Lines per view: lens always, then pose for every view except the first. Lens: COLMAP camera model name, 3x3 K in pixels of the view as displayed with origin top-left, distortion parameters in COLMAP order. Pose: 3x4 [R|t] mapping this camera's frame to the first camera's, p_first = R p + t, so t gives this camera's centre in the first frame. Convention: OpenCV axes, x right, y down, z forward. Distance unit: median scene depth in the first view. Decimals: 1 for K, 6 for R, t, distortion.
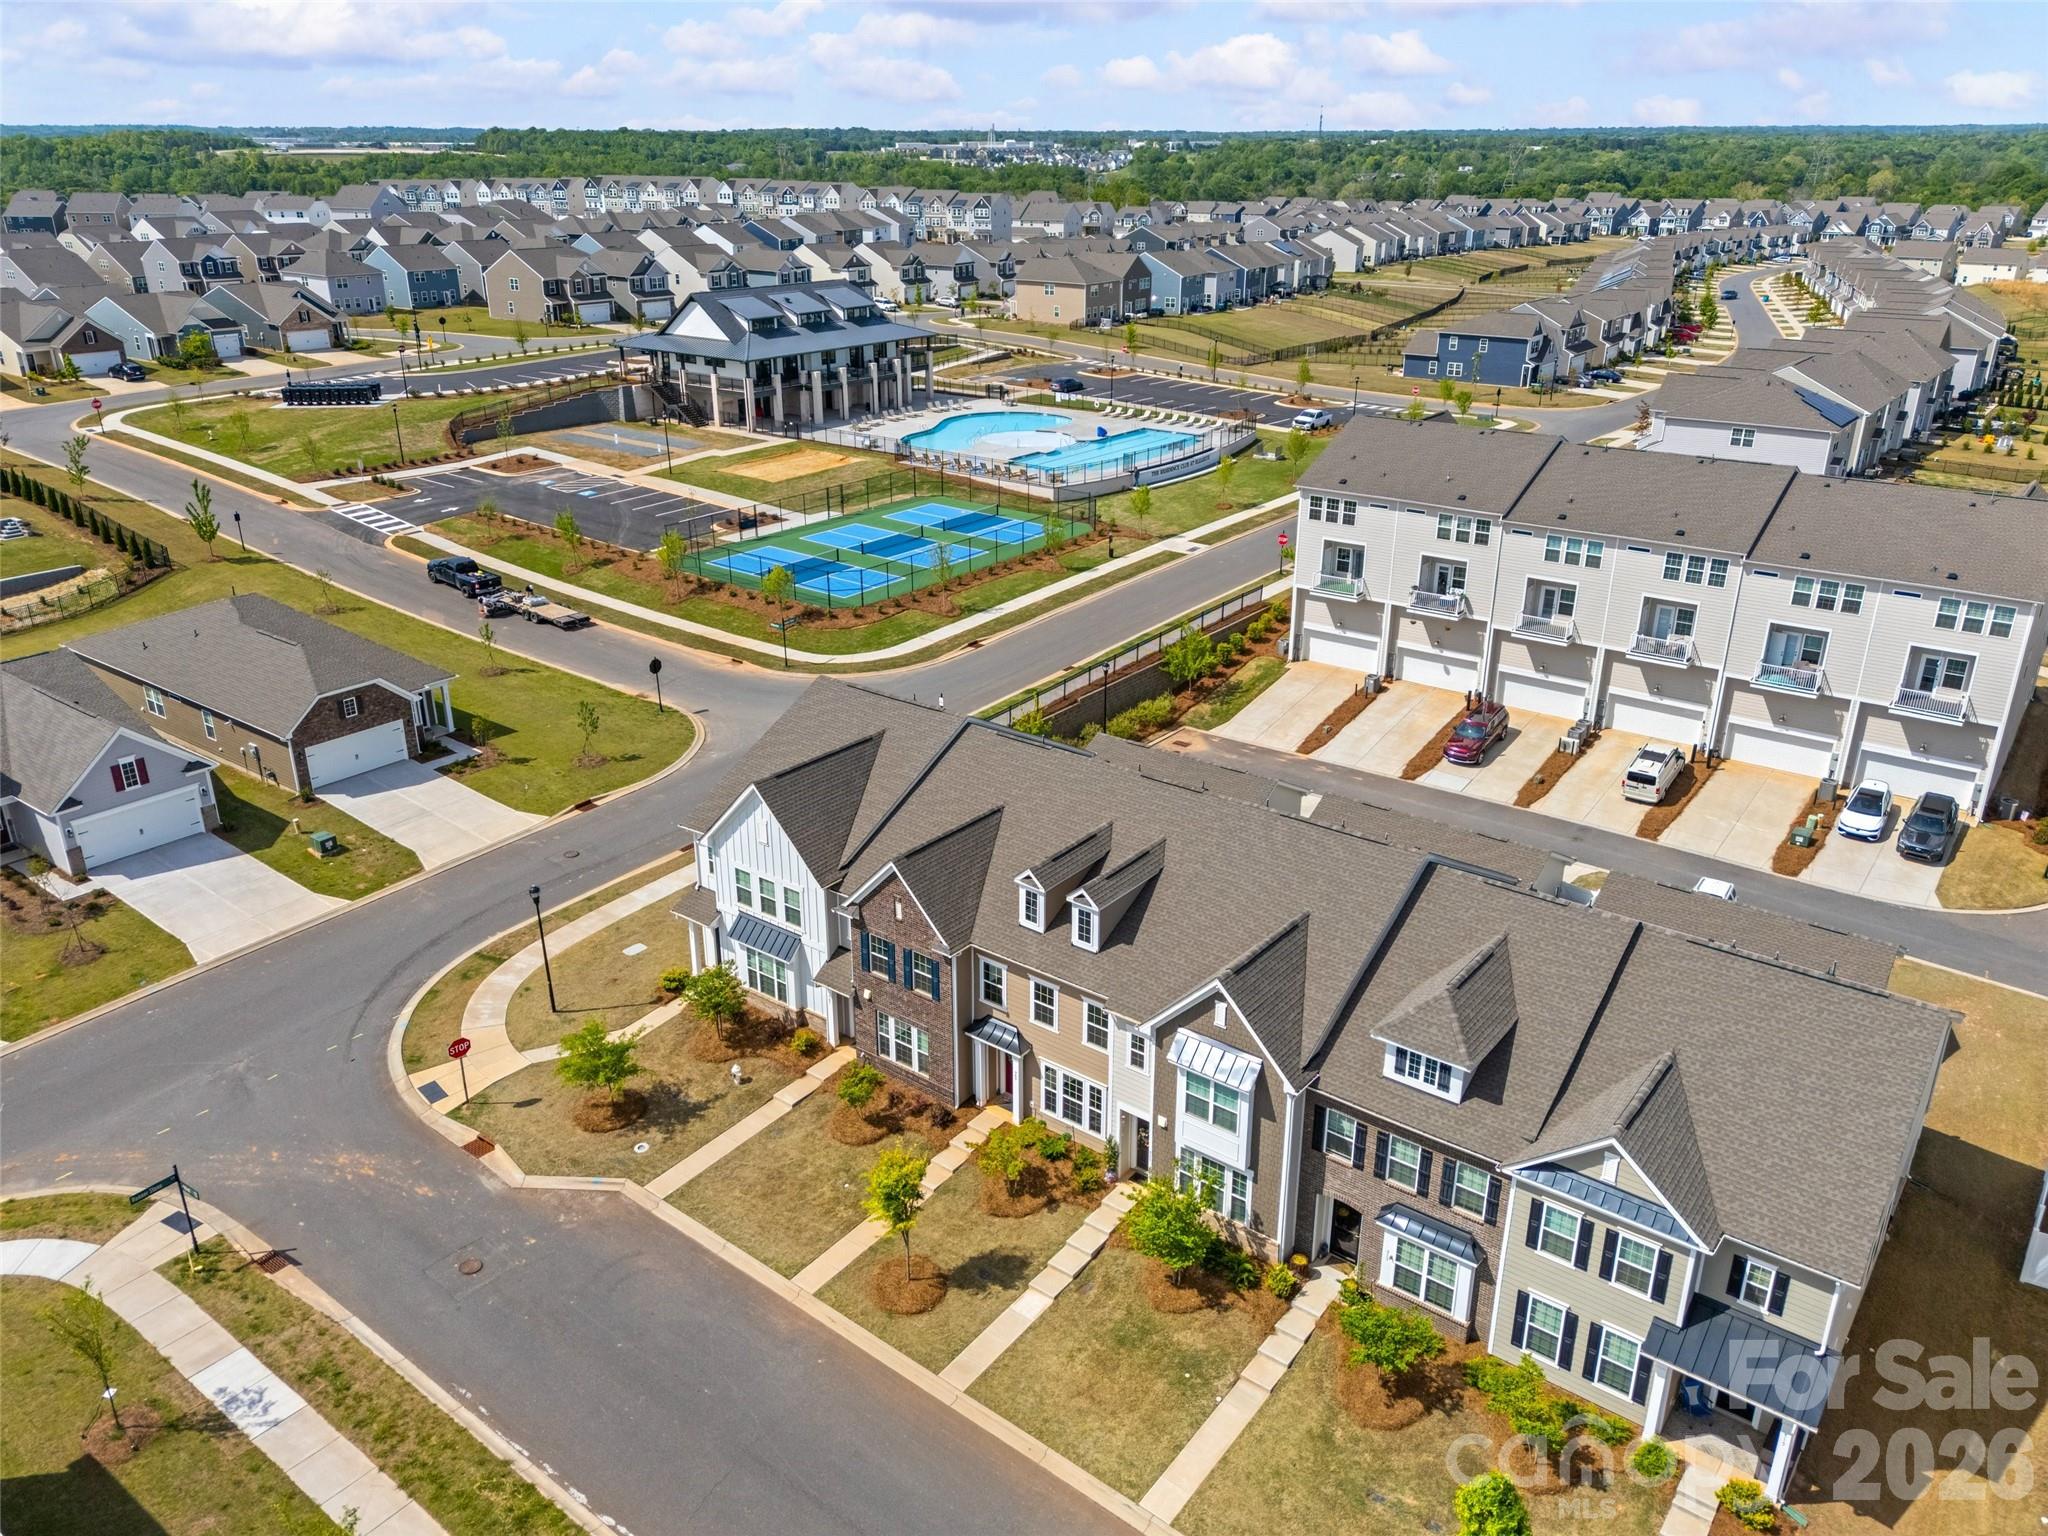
lens RADIAL K [[1511.8, 0, 1017.7], [0, 1511.8, 769.7], [0, 0, 1]] dist [0.064653, -0.027613]
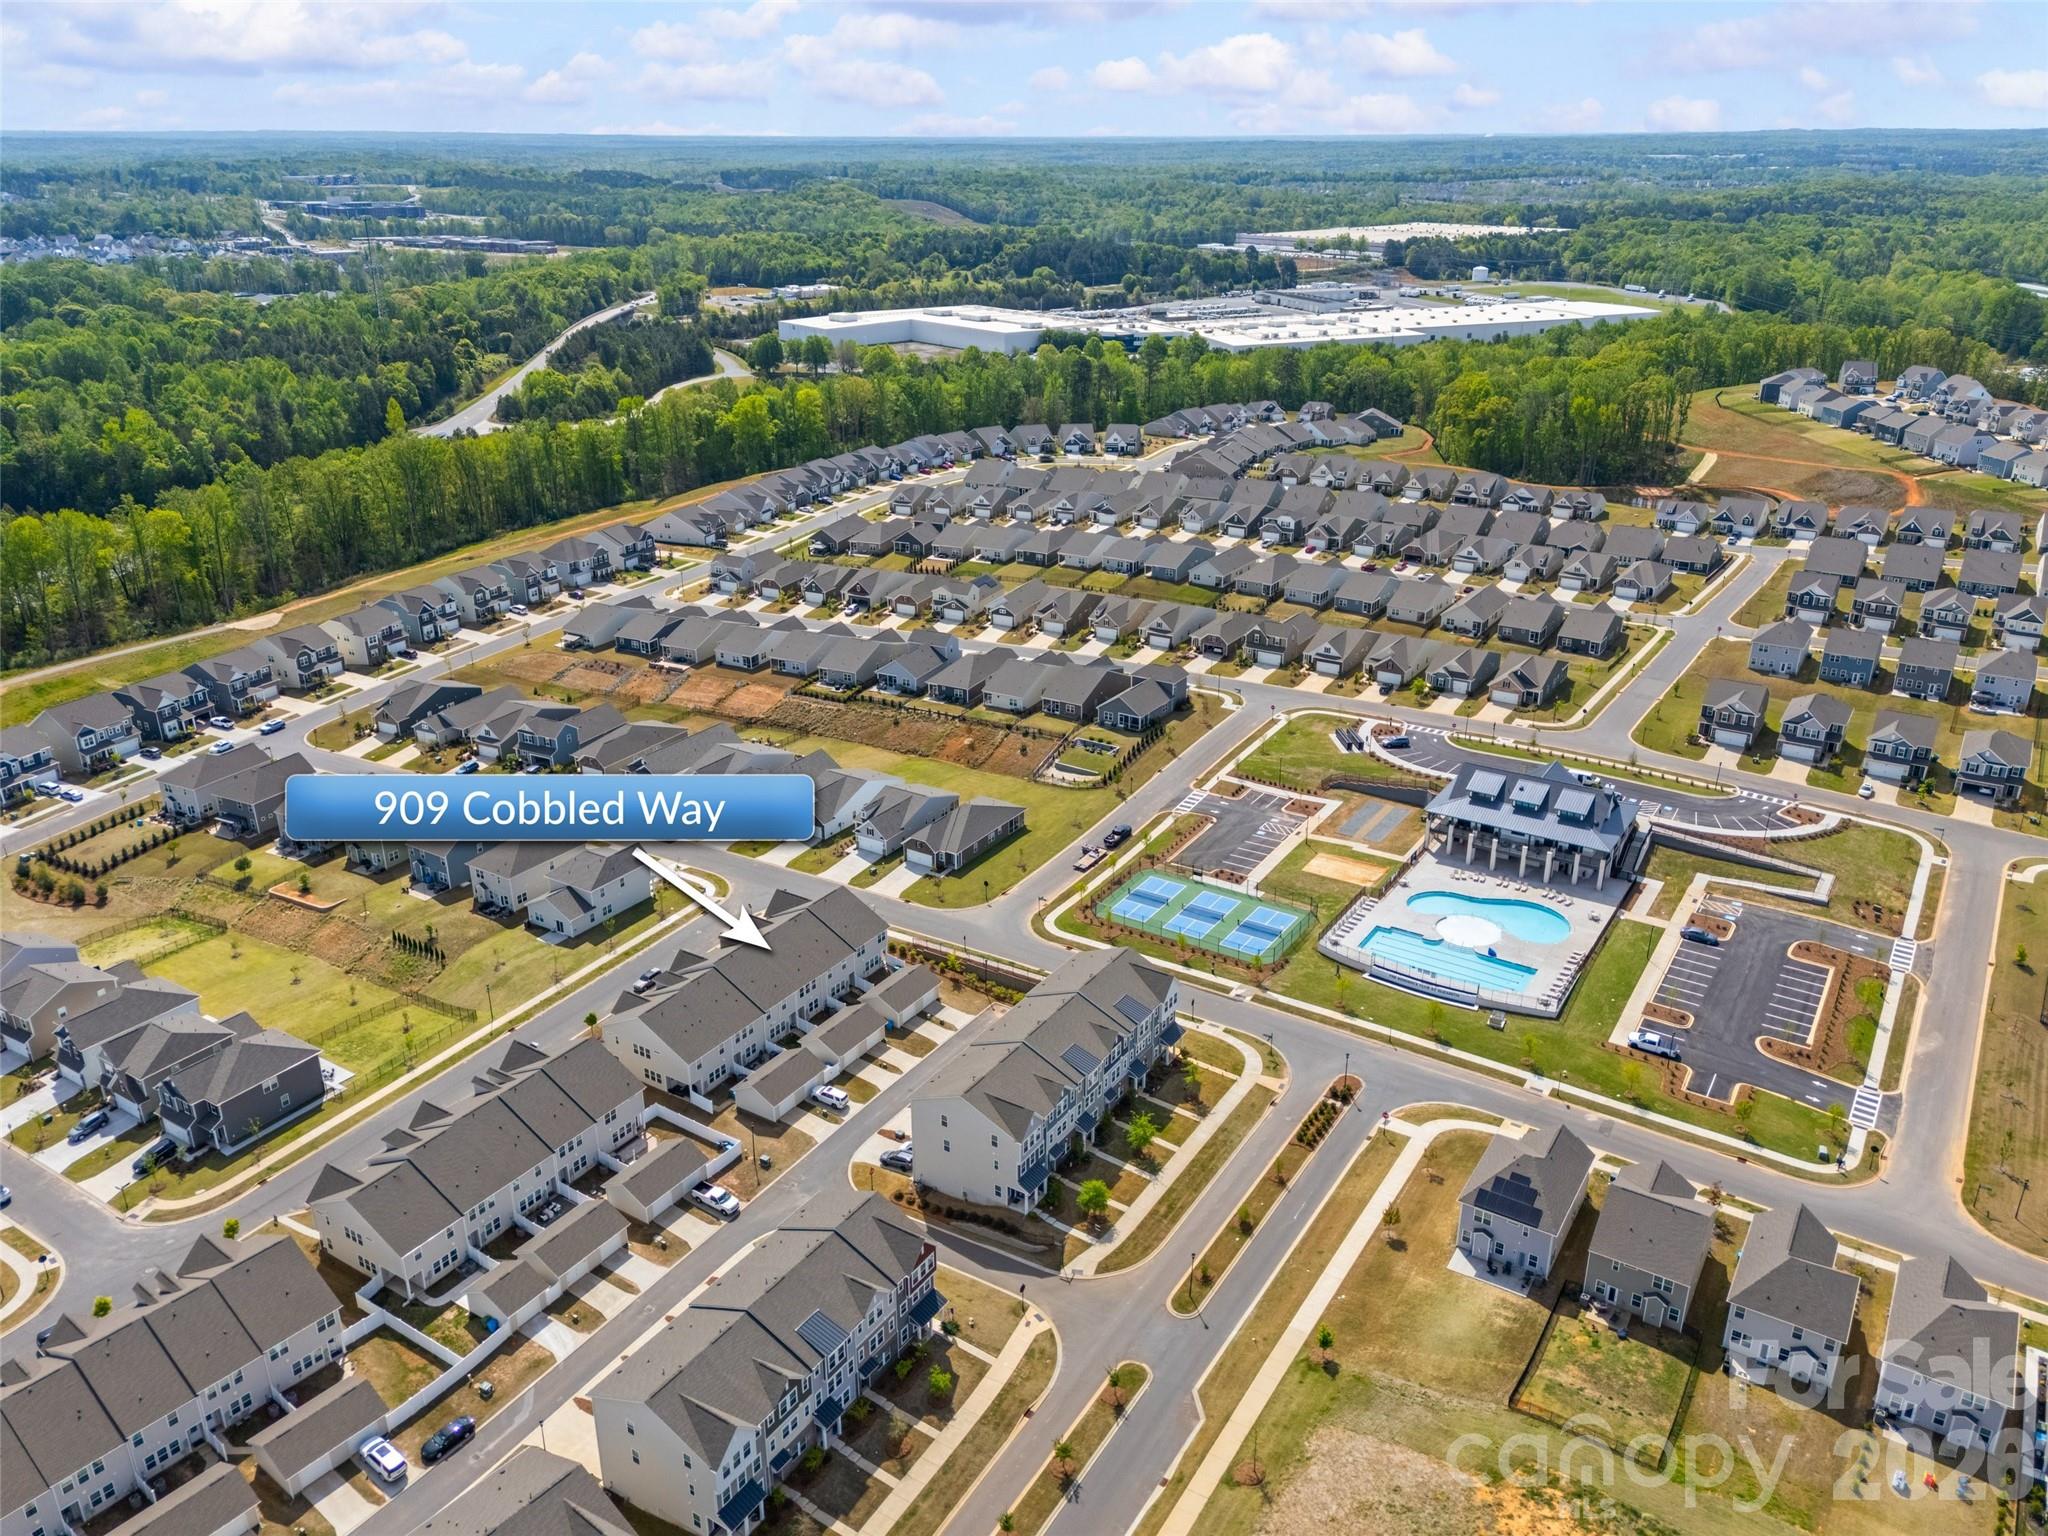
lens RADIAL K [[1511.8, 0, 1023.4], [0, 1511.8, 770.8], [0, 0, 1]] dist [0.064653, -0.027613]
pose [[0.087333, 0.387184, -0.917857, 2.521348], [-0.381448, 0.864152, 0.328235, -1.342349], [0.920256, 0.321449, 0.223160, 0.431061]]
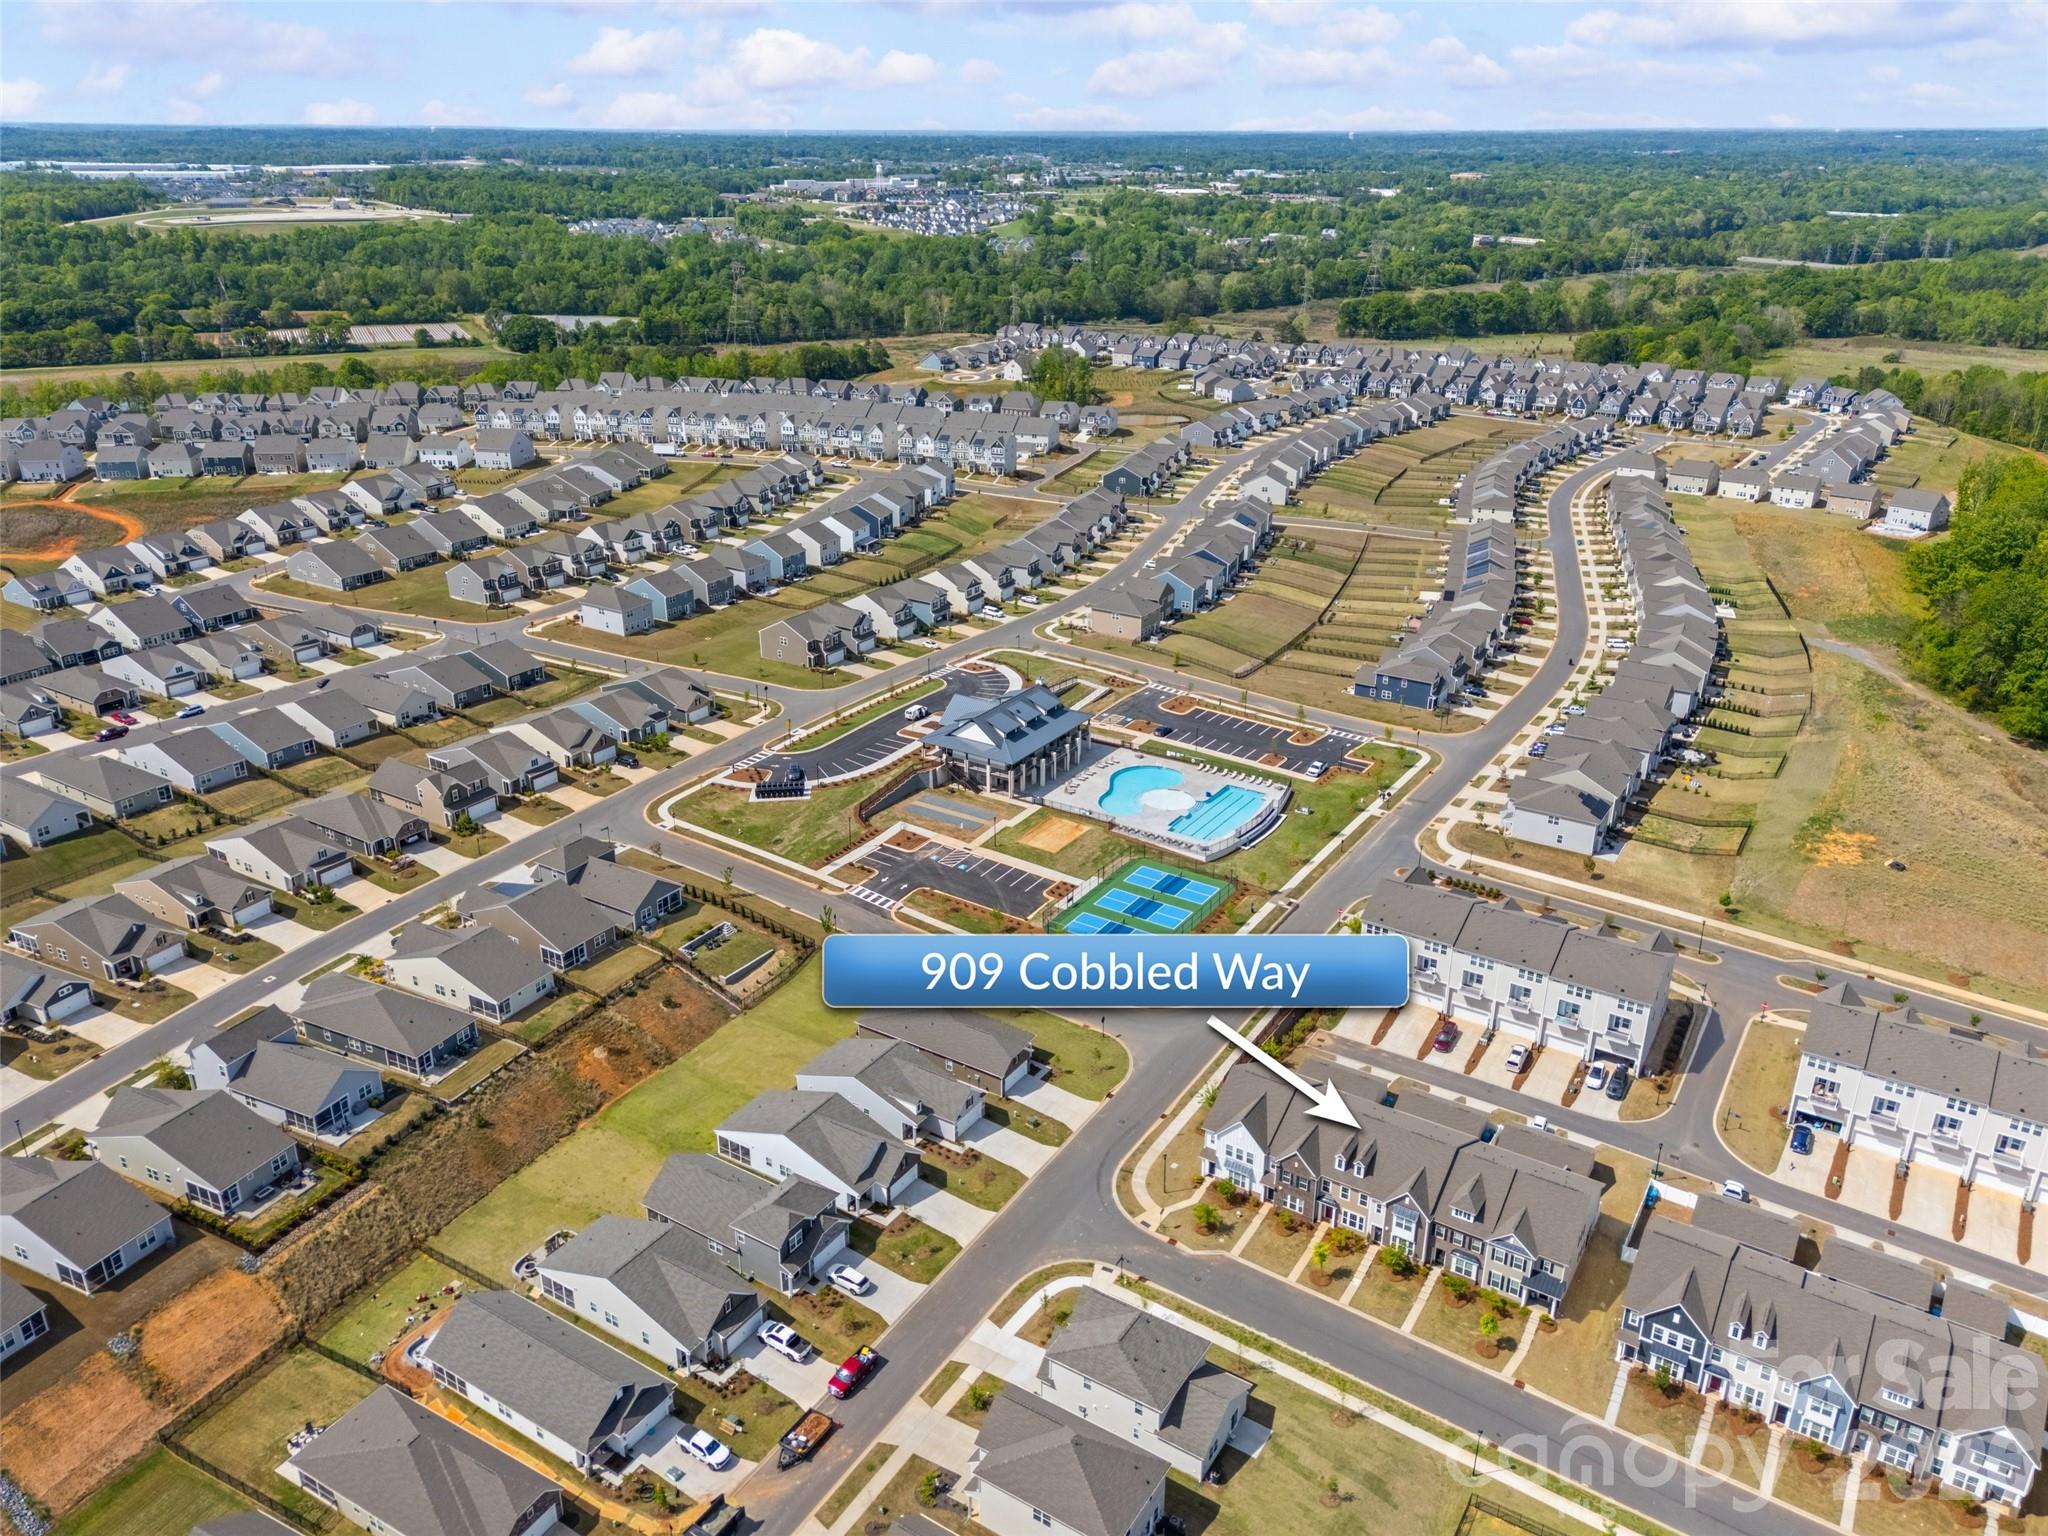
lens RADIAL K [[1511.8, 0, 1014.7], [0, 1511.8, 766.9], [0, 0, 1]] dist [0.064653, -0.027613]
pose [[0.996437, -0.030036, 0.078814, -0.622482], [0.029620, 0.999540, 0.006446, -0.545361], [-0.078971, -0.004088, 0.996869, -1.511533]]
